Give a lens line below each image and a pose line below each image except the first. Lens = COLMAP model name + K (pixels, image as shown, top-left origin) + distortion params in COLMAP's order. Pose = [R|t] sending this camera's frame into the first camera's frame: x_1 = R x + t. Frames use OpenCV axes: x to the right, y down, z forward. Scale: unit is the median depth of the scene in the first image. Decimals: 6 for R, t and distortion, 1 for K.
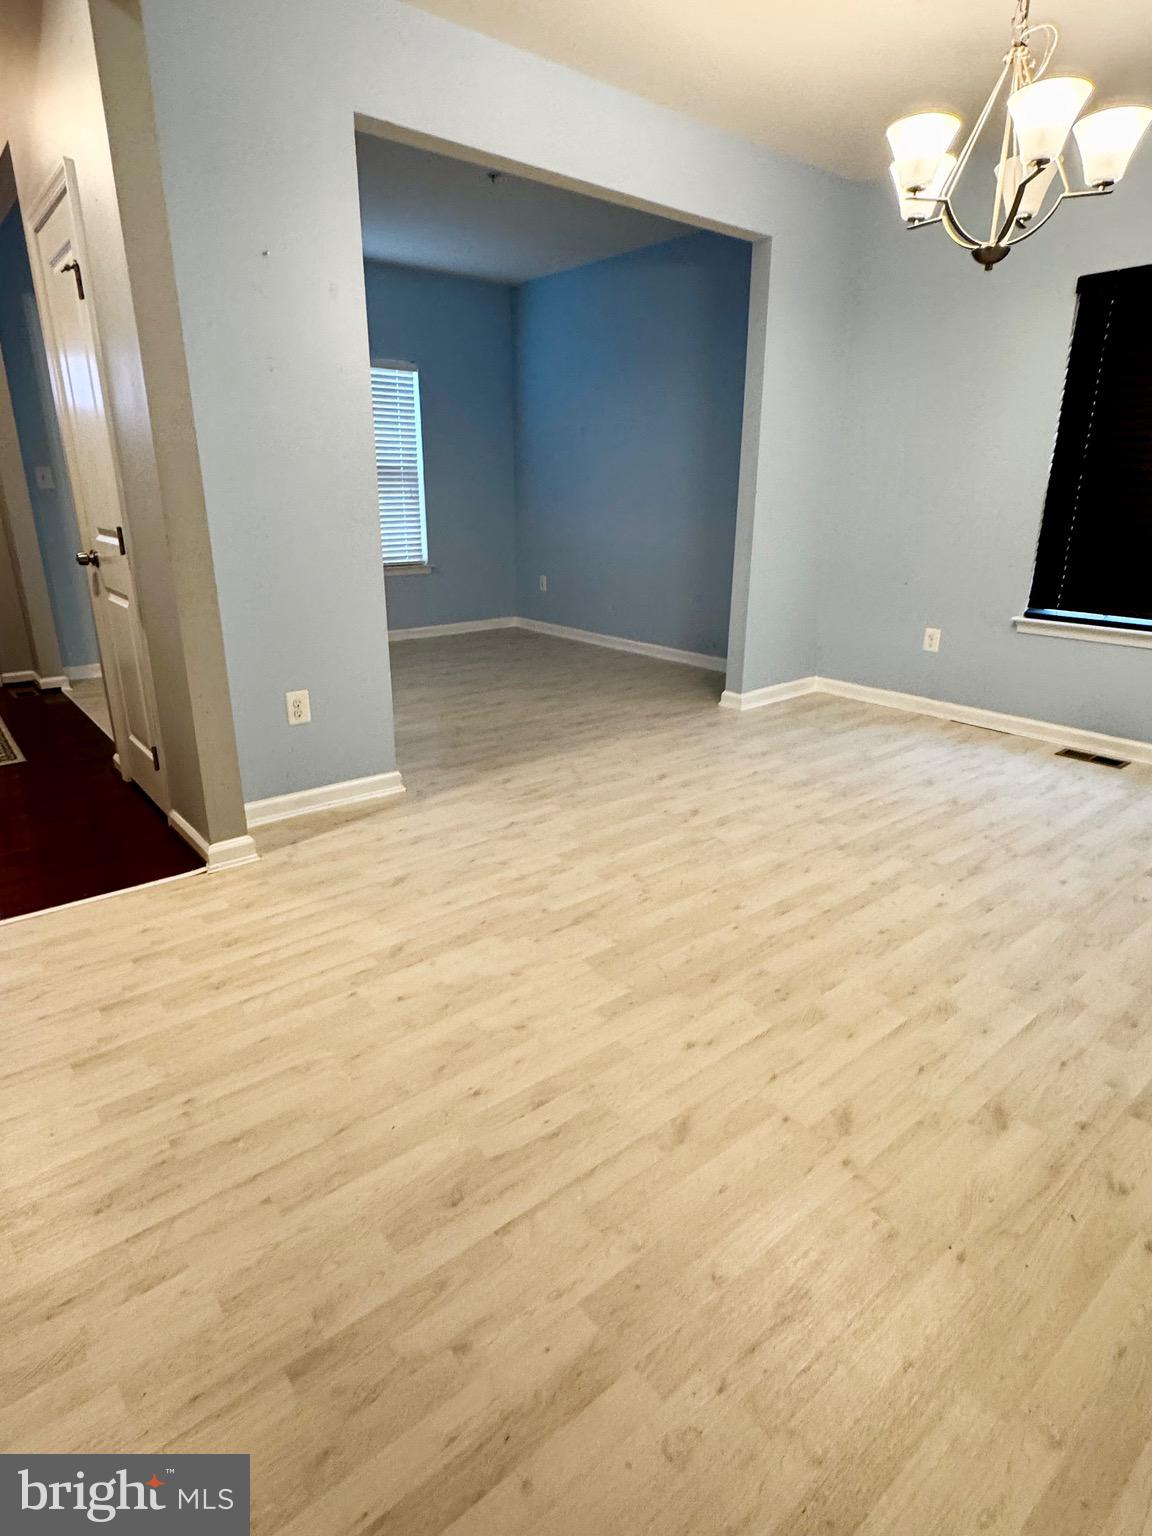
lens RADIAL K [[833.4, 0, 573.7], [0, 833.4, 761.3], [0, 0, 1]] dist [0.002020, 0.000267]
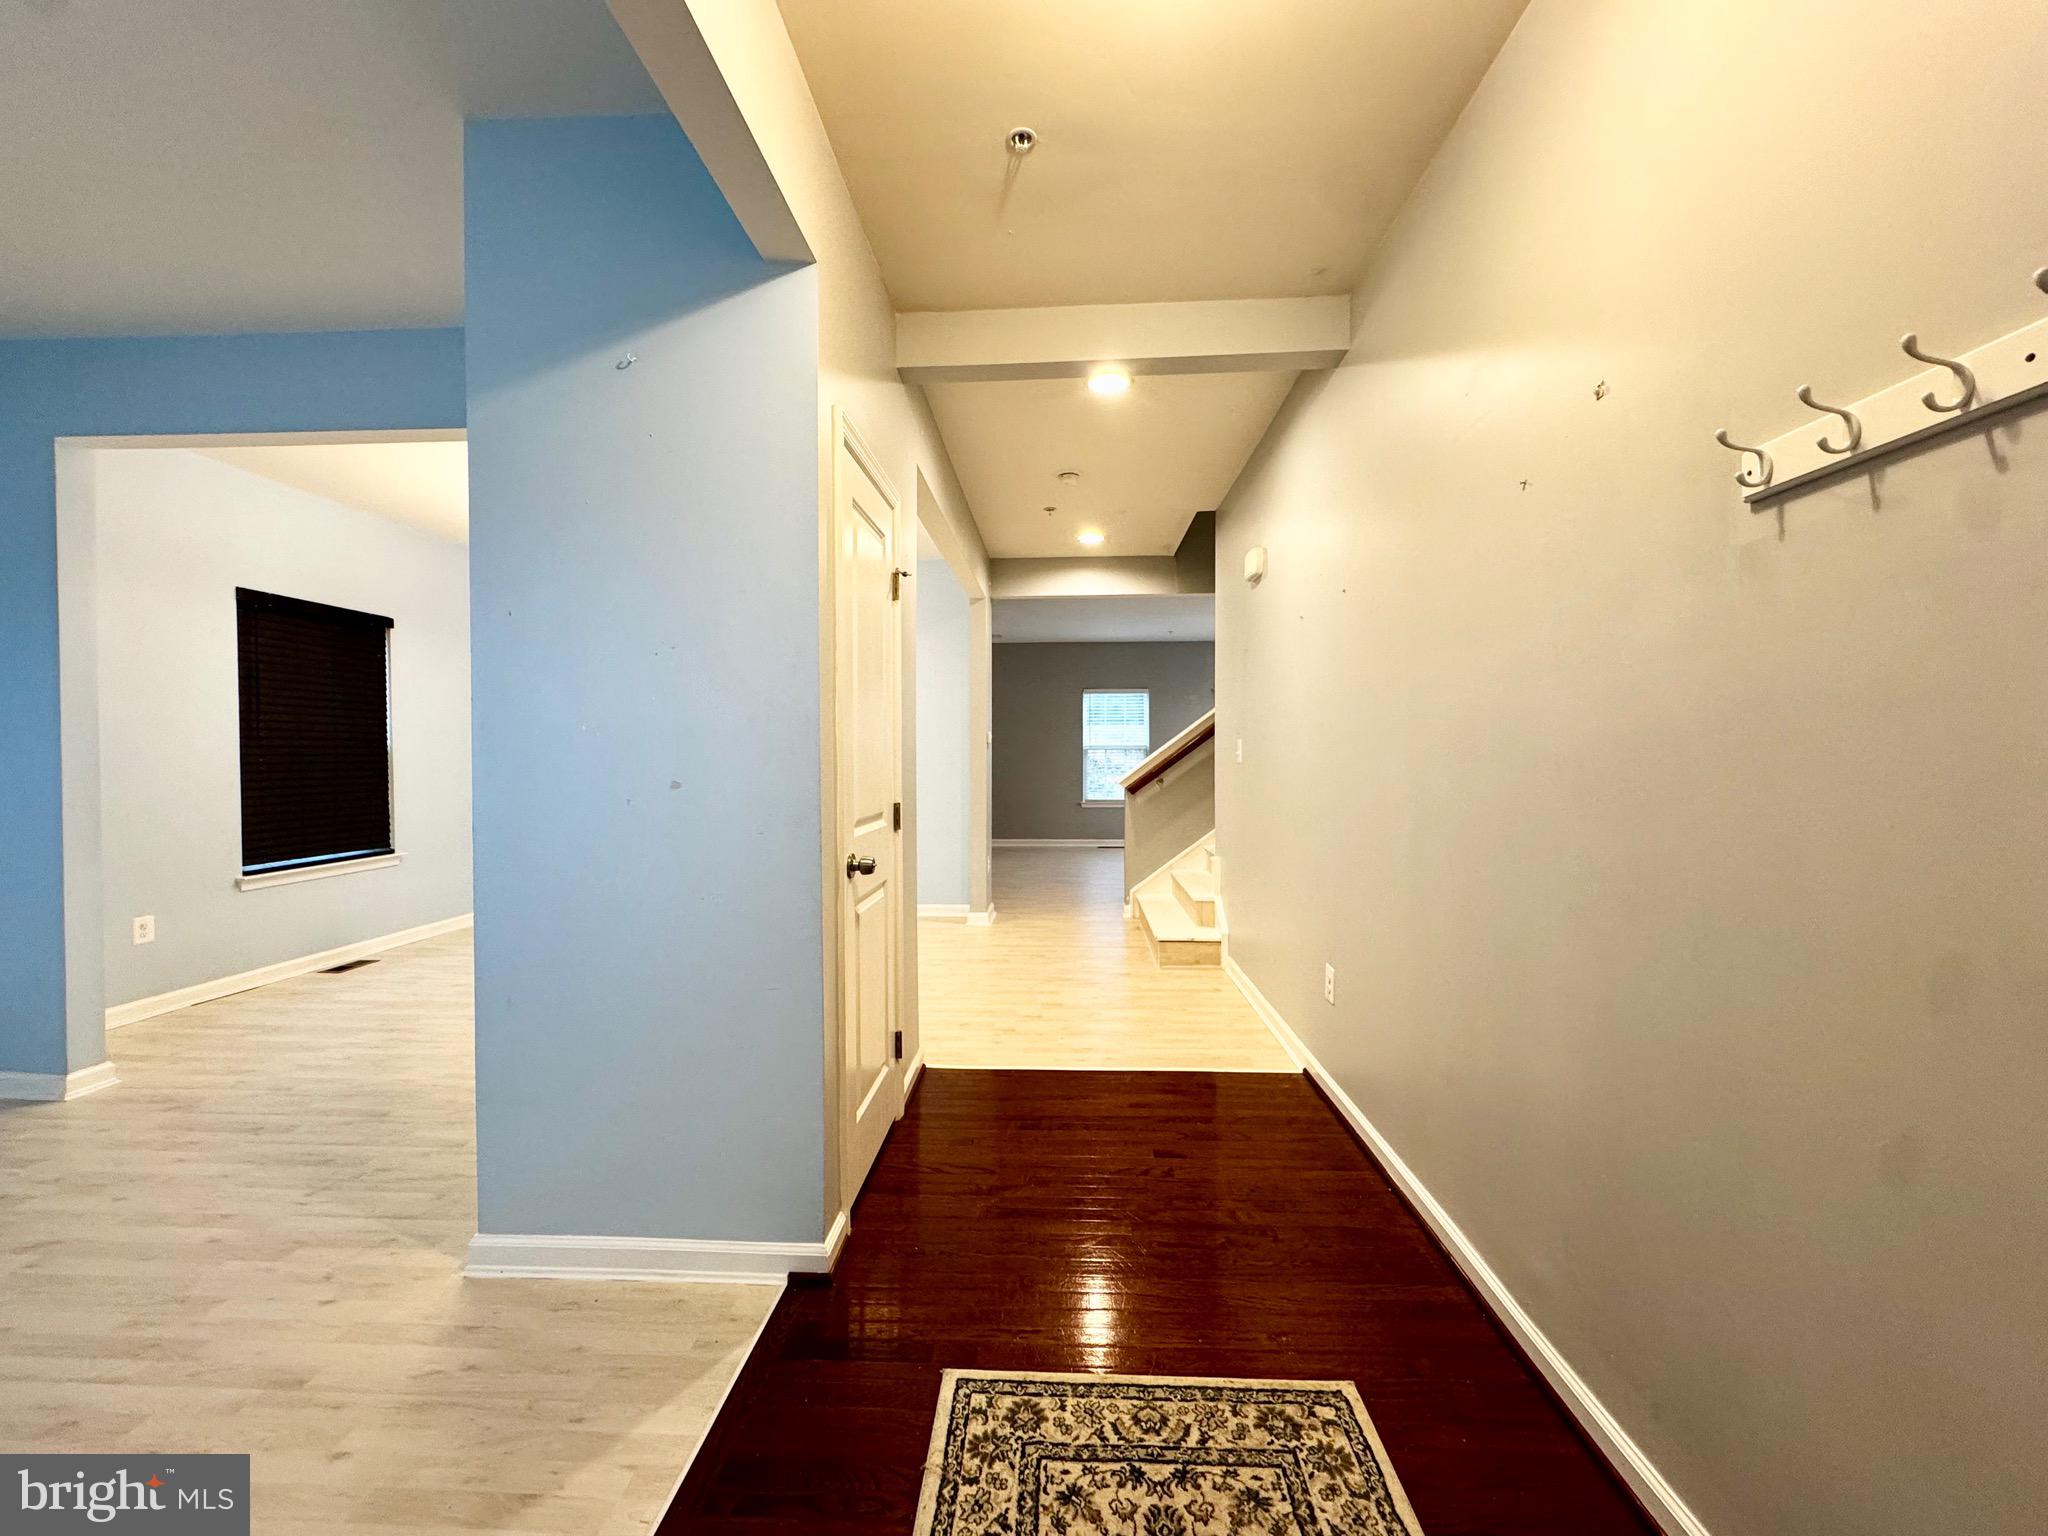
lens RADIAL K [[822.7, 0, 1024.3], [0, 822.7, 764.7], [0, 0, 1]] dist [0.001043, 0.000578]
pose [[-0.737854, -0.013081, 0.674834, -1.249924], [0.208326, 0.946584, 0.246129, -0.506876], [-0.642006, 0.322193, -0.695715, 1.490425]]
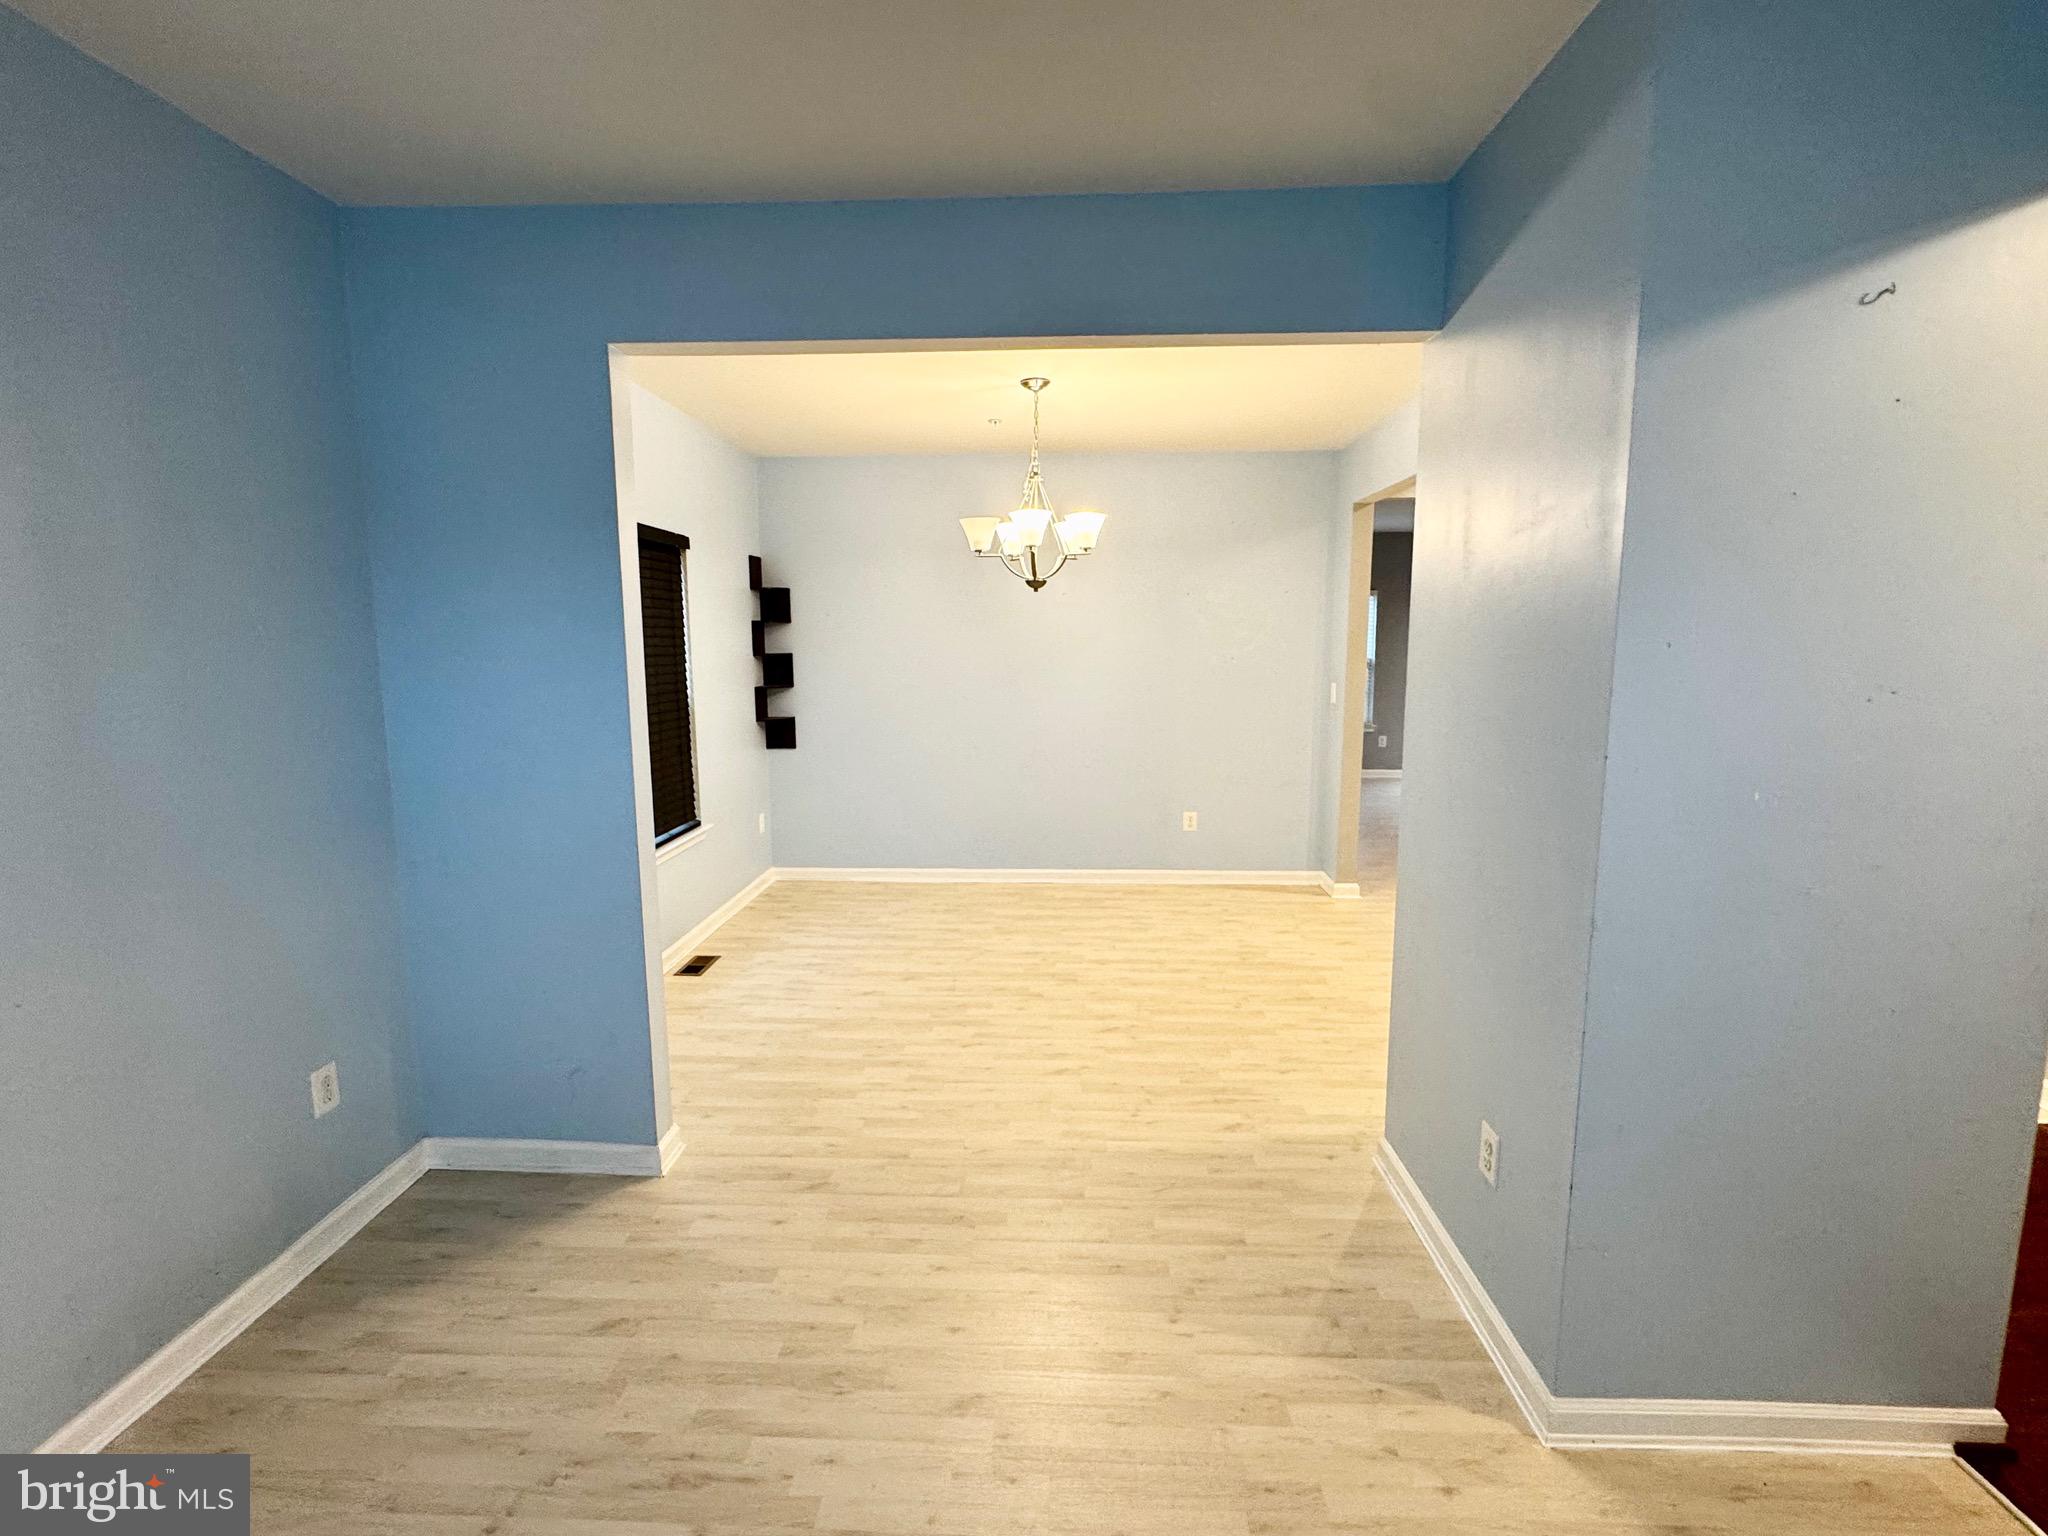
lens RADIAL K [[950.3, 0, 1021.2], [0, 950.3, 768.7], [0, 0, 1]] dist [0.002349, 0.000116]
pose [[-0.747765, -0.093249, 0.657383, -0.582089], [0.206105, 0.908580, 0.363323, -0.769115], [-0.631165, 0.407170, -0.660185, 1.914947]]
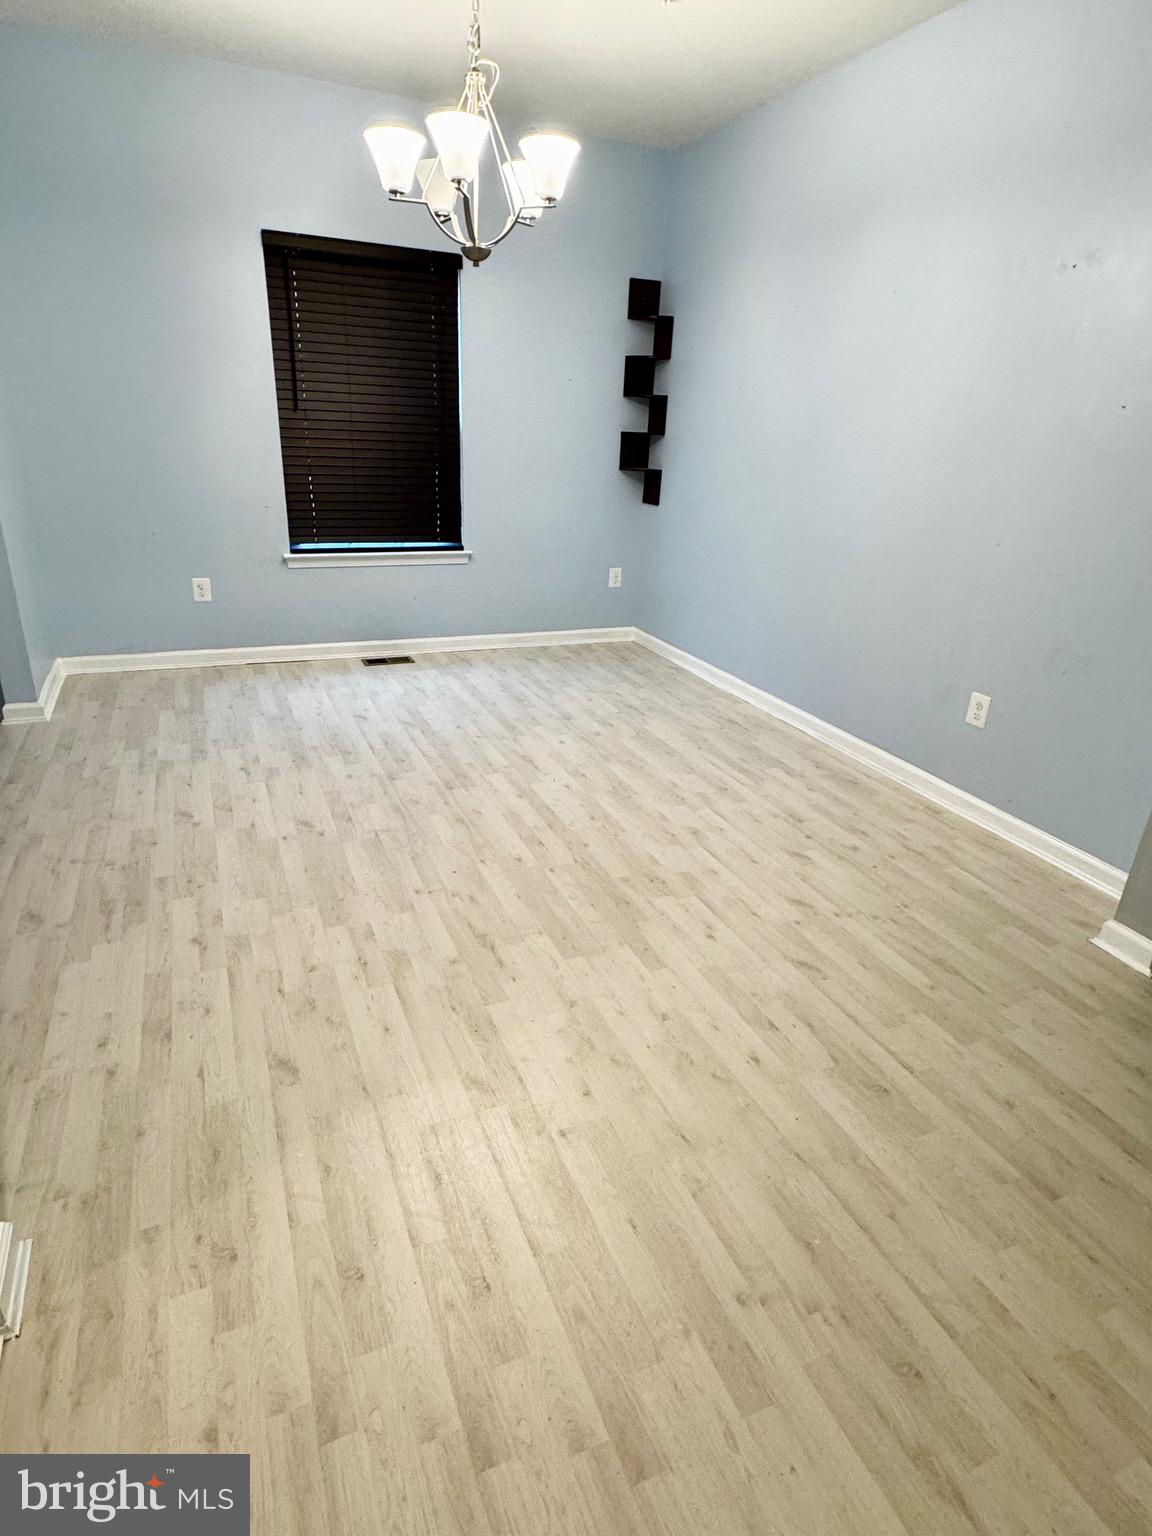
lens RADIAL K [[836.2, 0, 572.3], [0, 836.2, 773.6], [0, 0, 1]] dist [-0.000769, 0.000360]
pose [[0.277256, -0.367187, 0.887864, -0.606500], [0.257779, 0.918640, 0.299417, -0.201282], [-0.925570, 0.145858, 0.349351, 0.464520]]
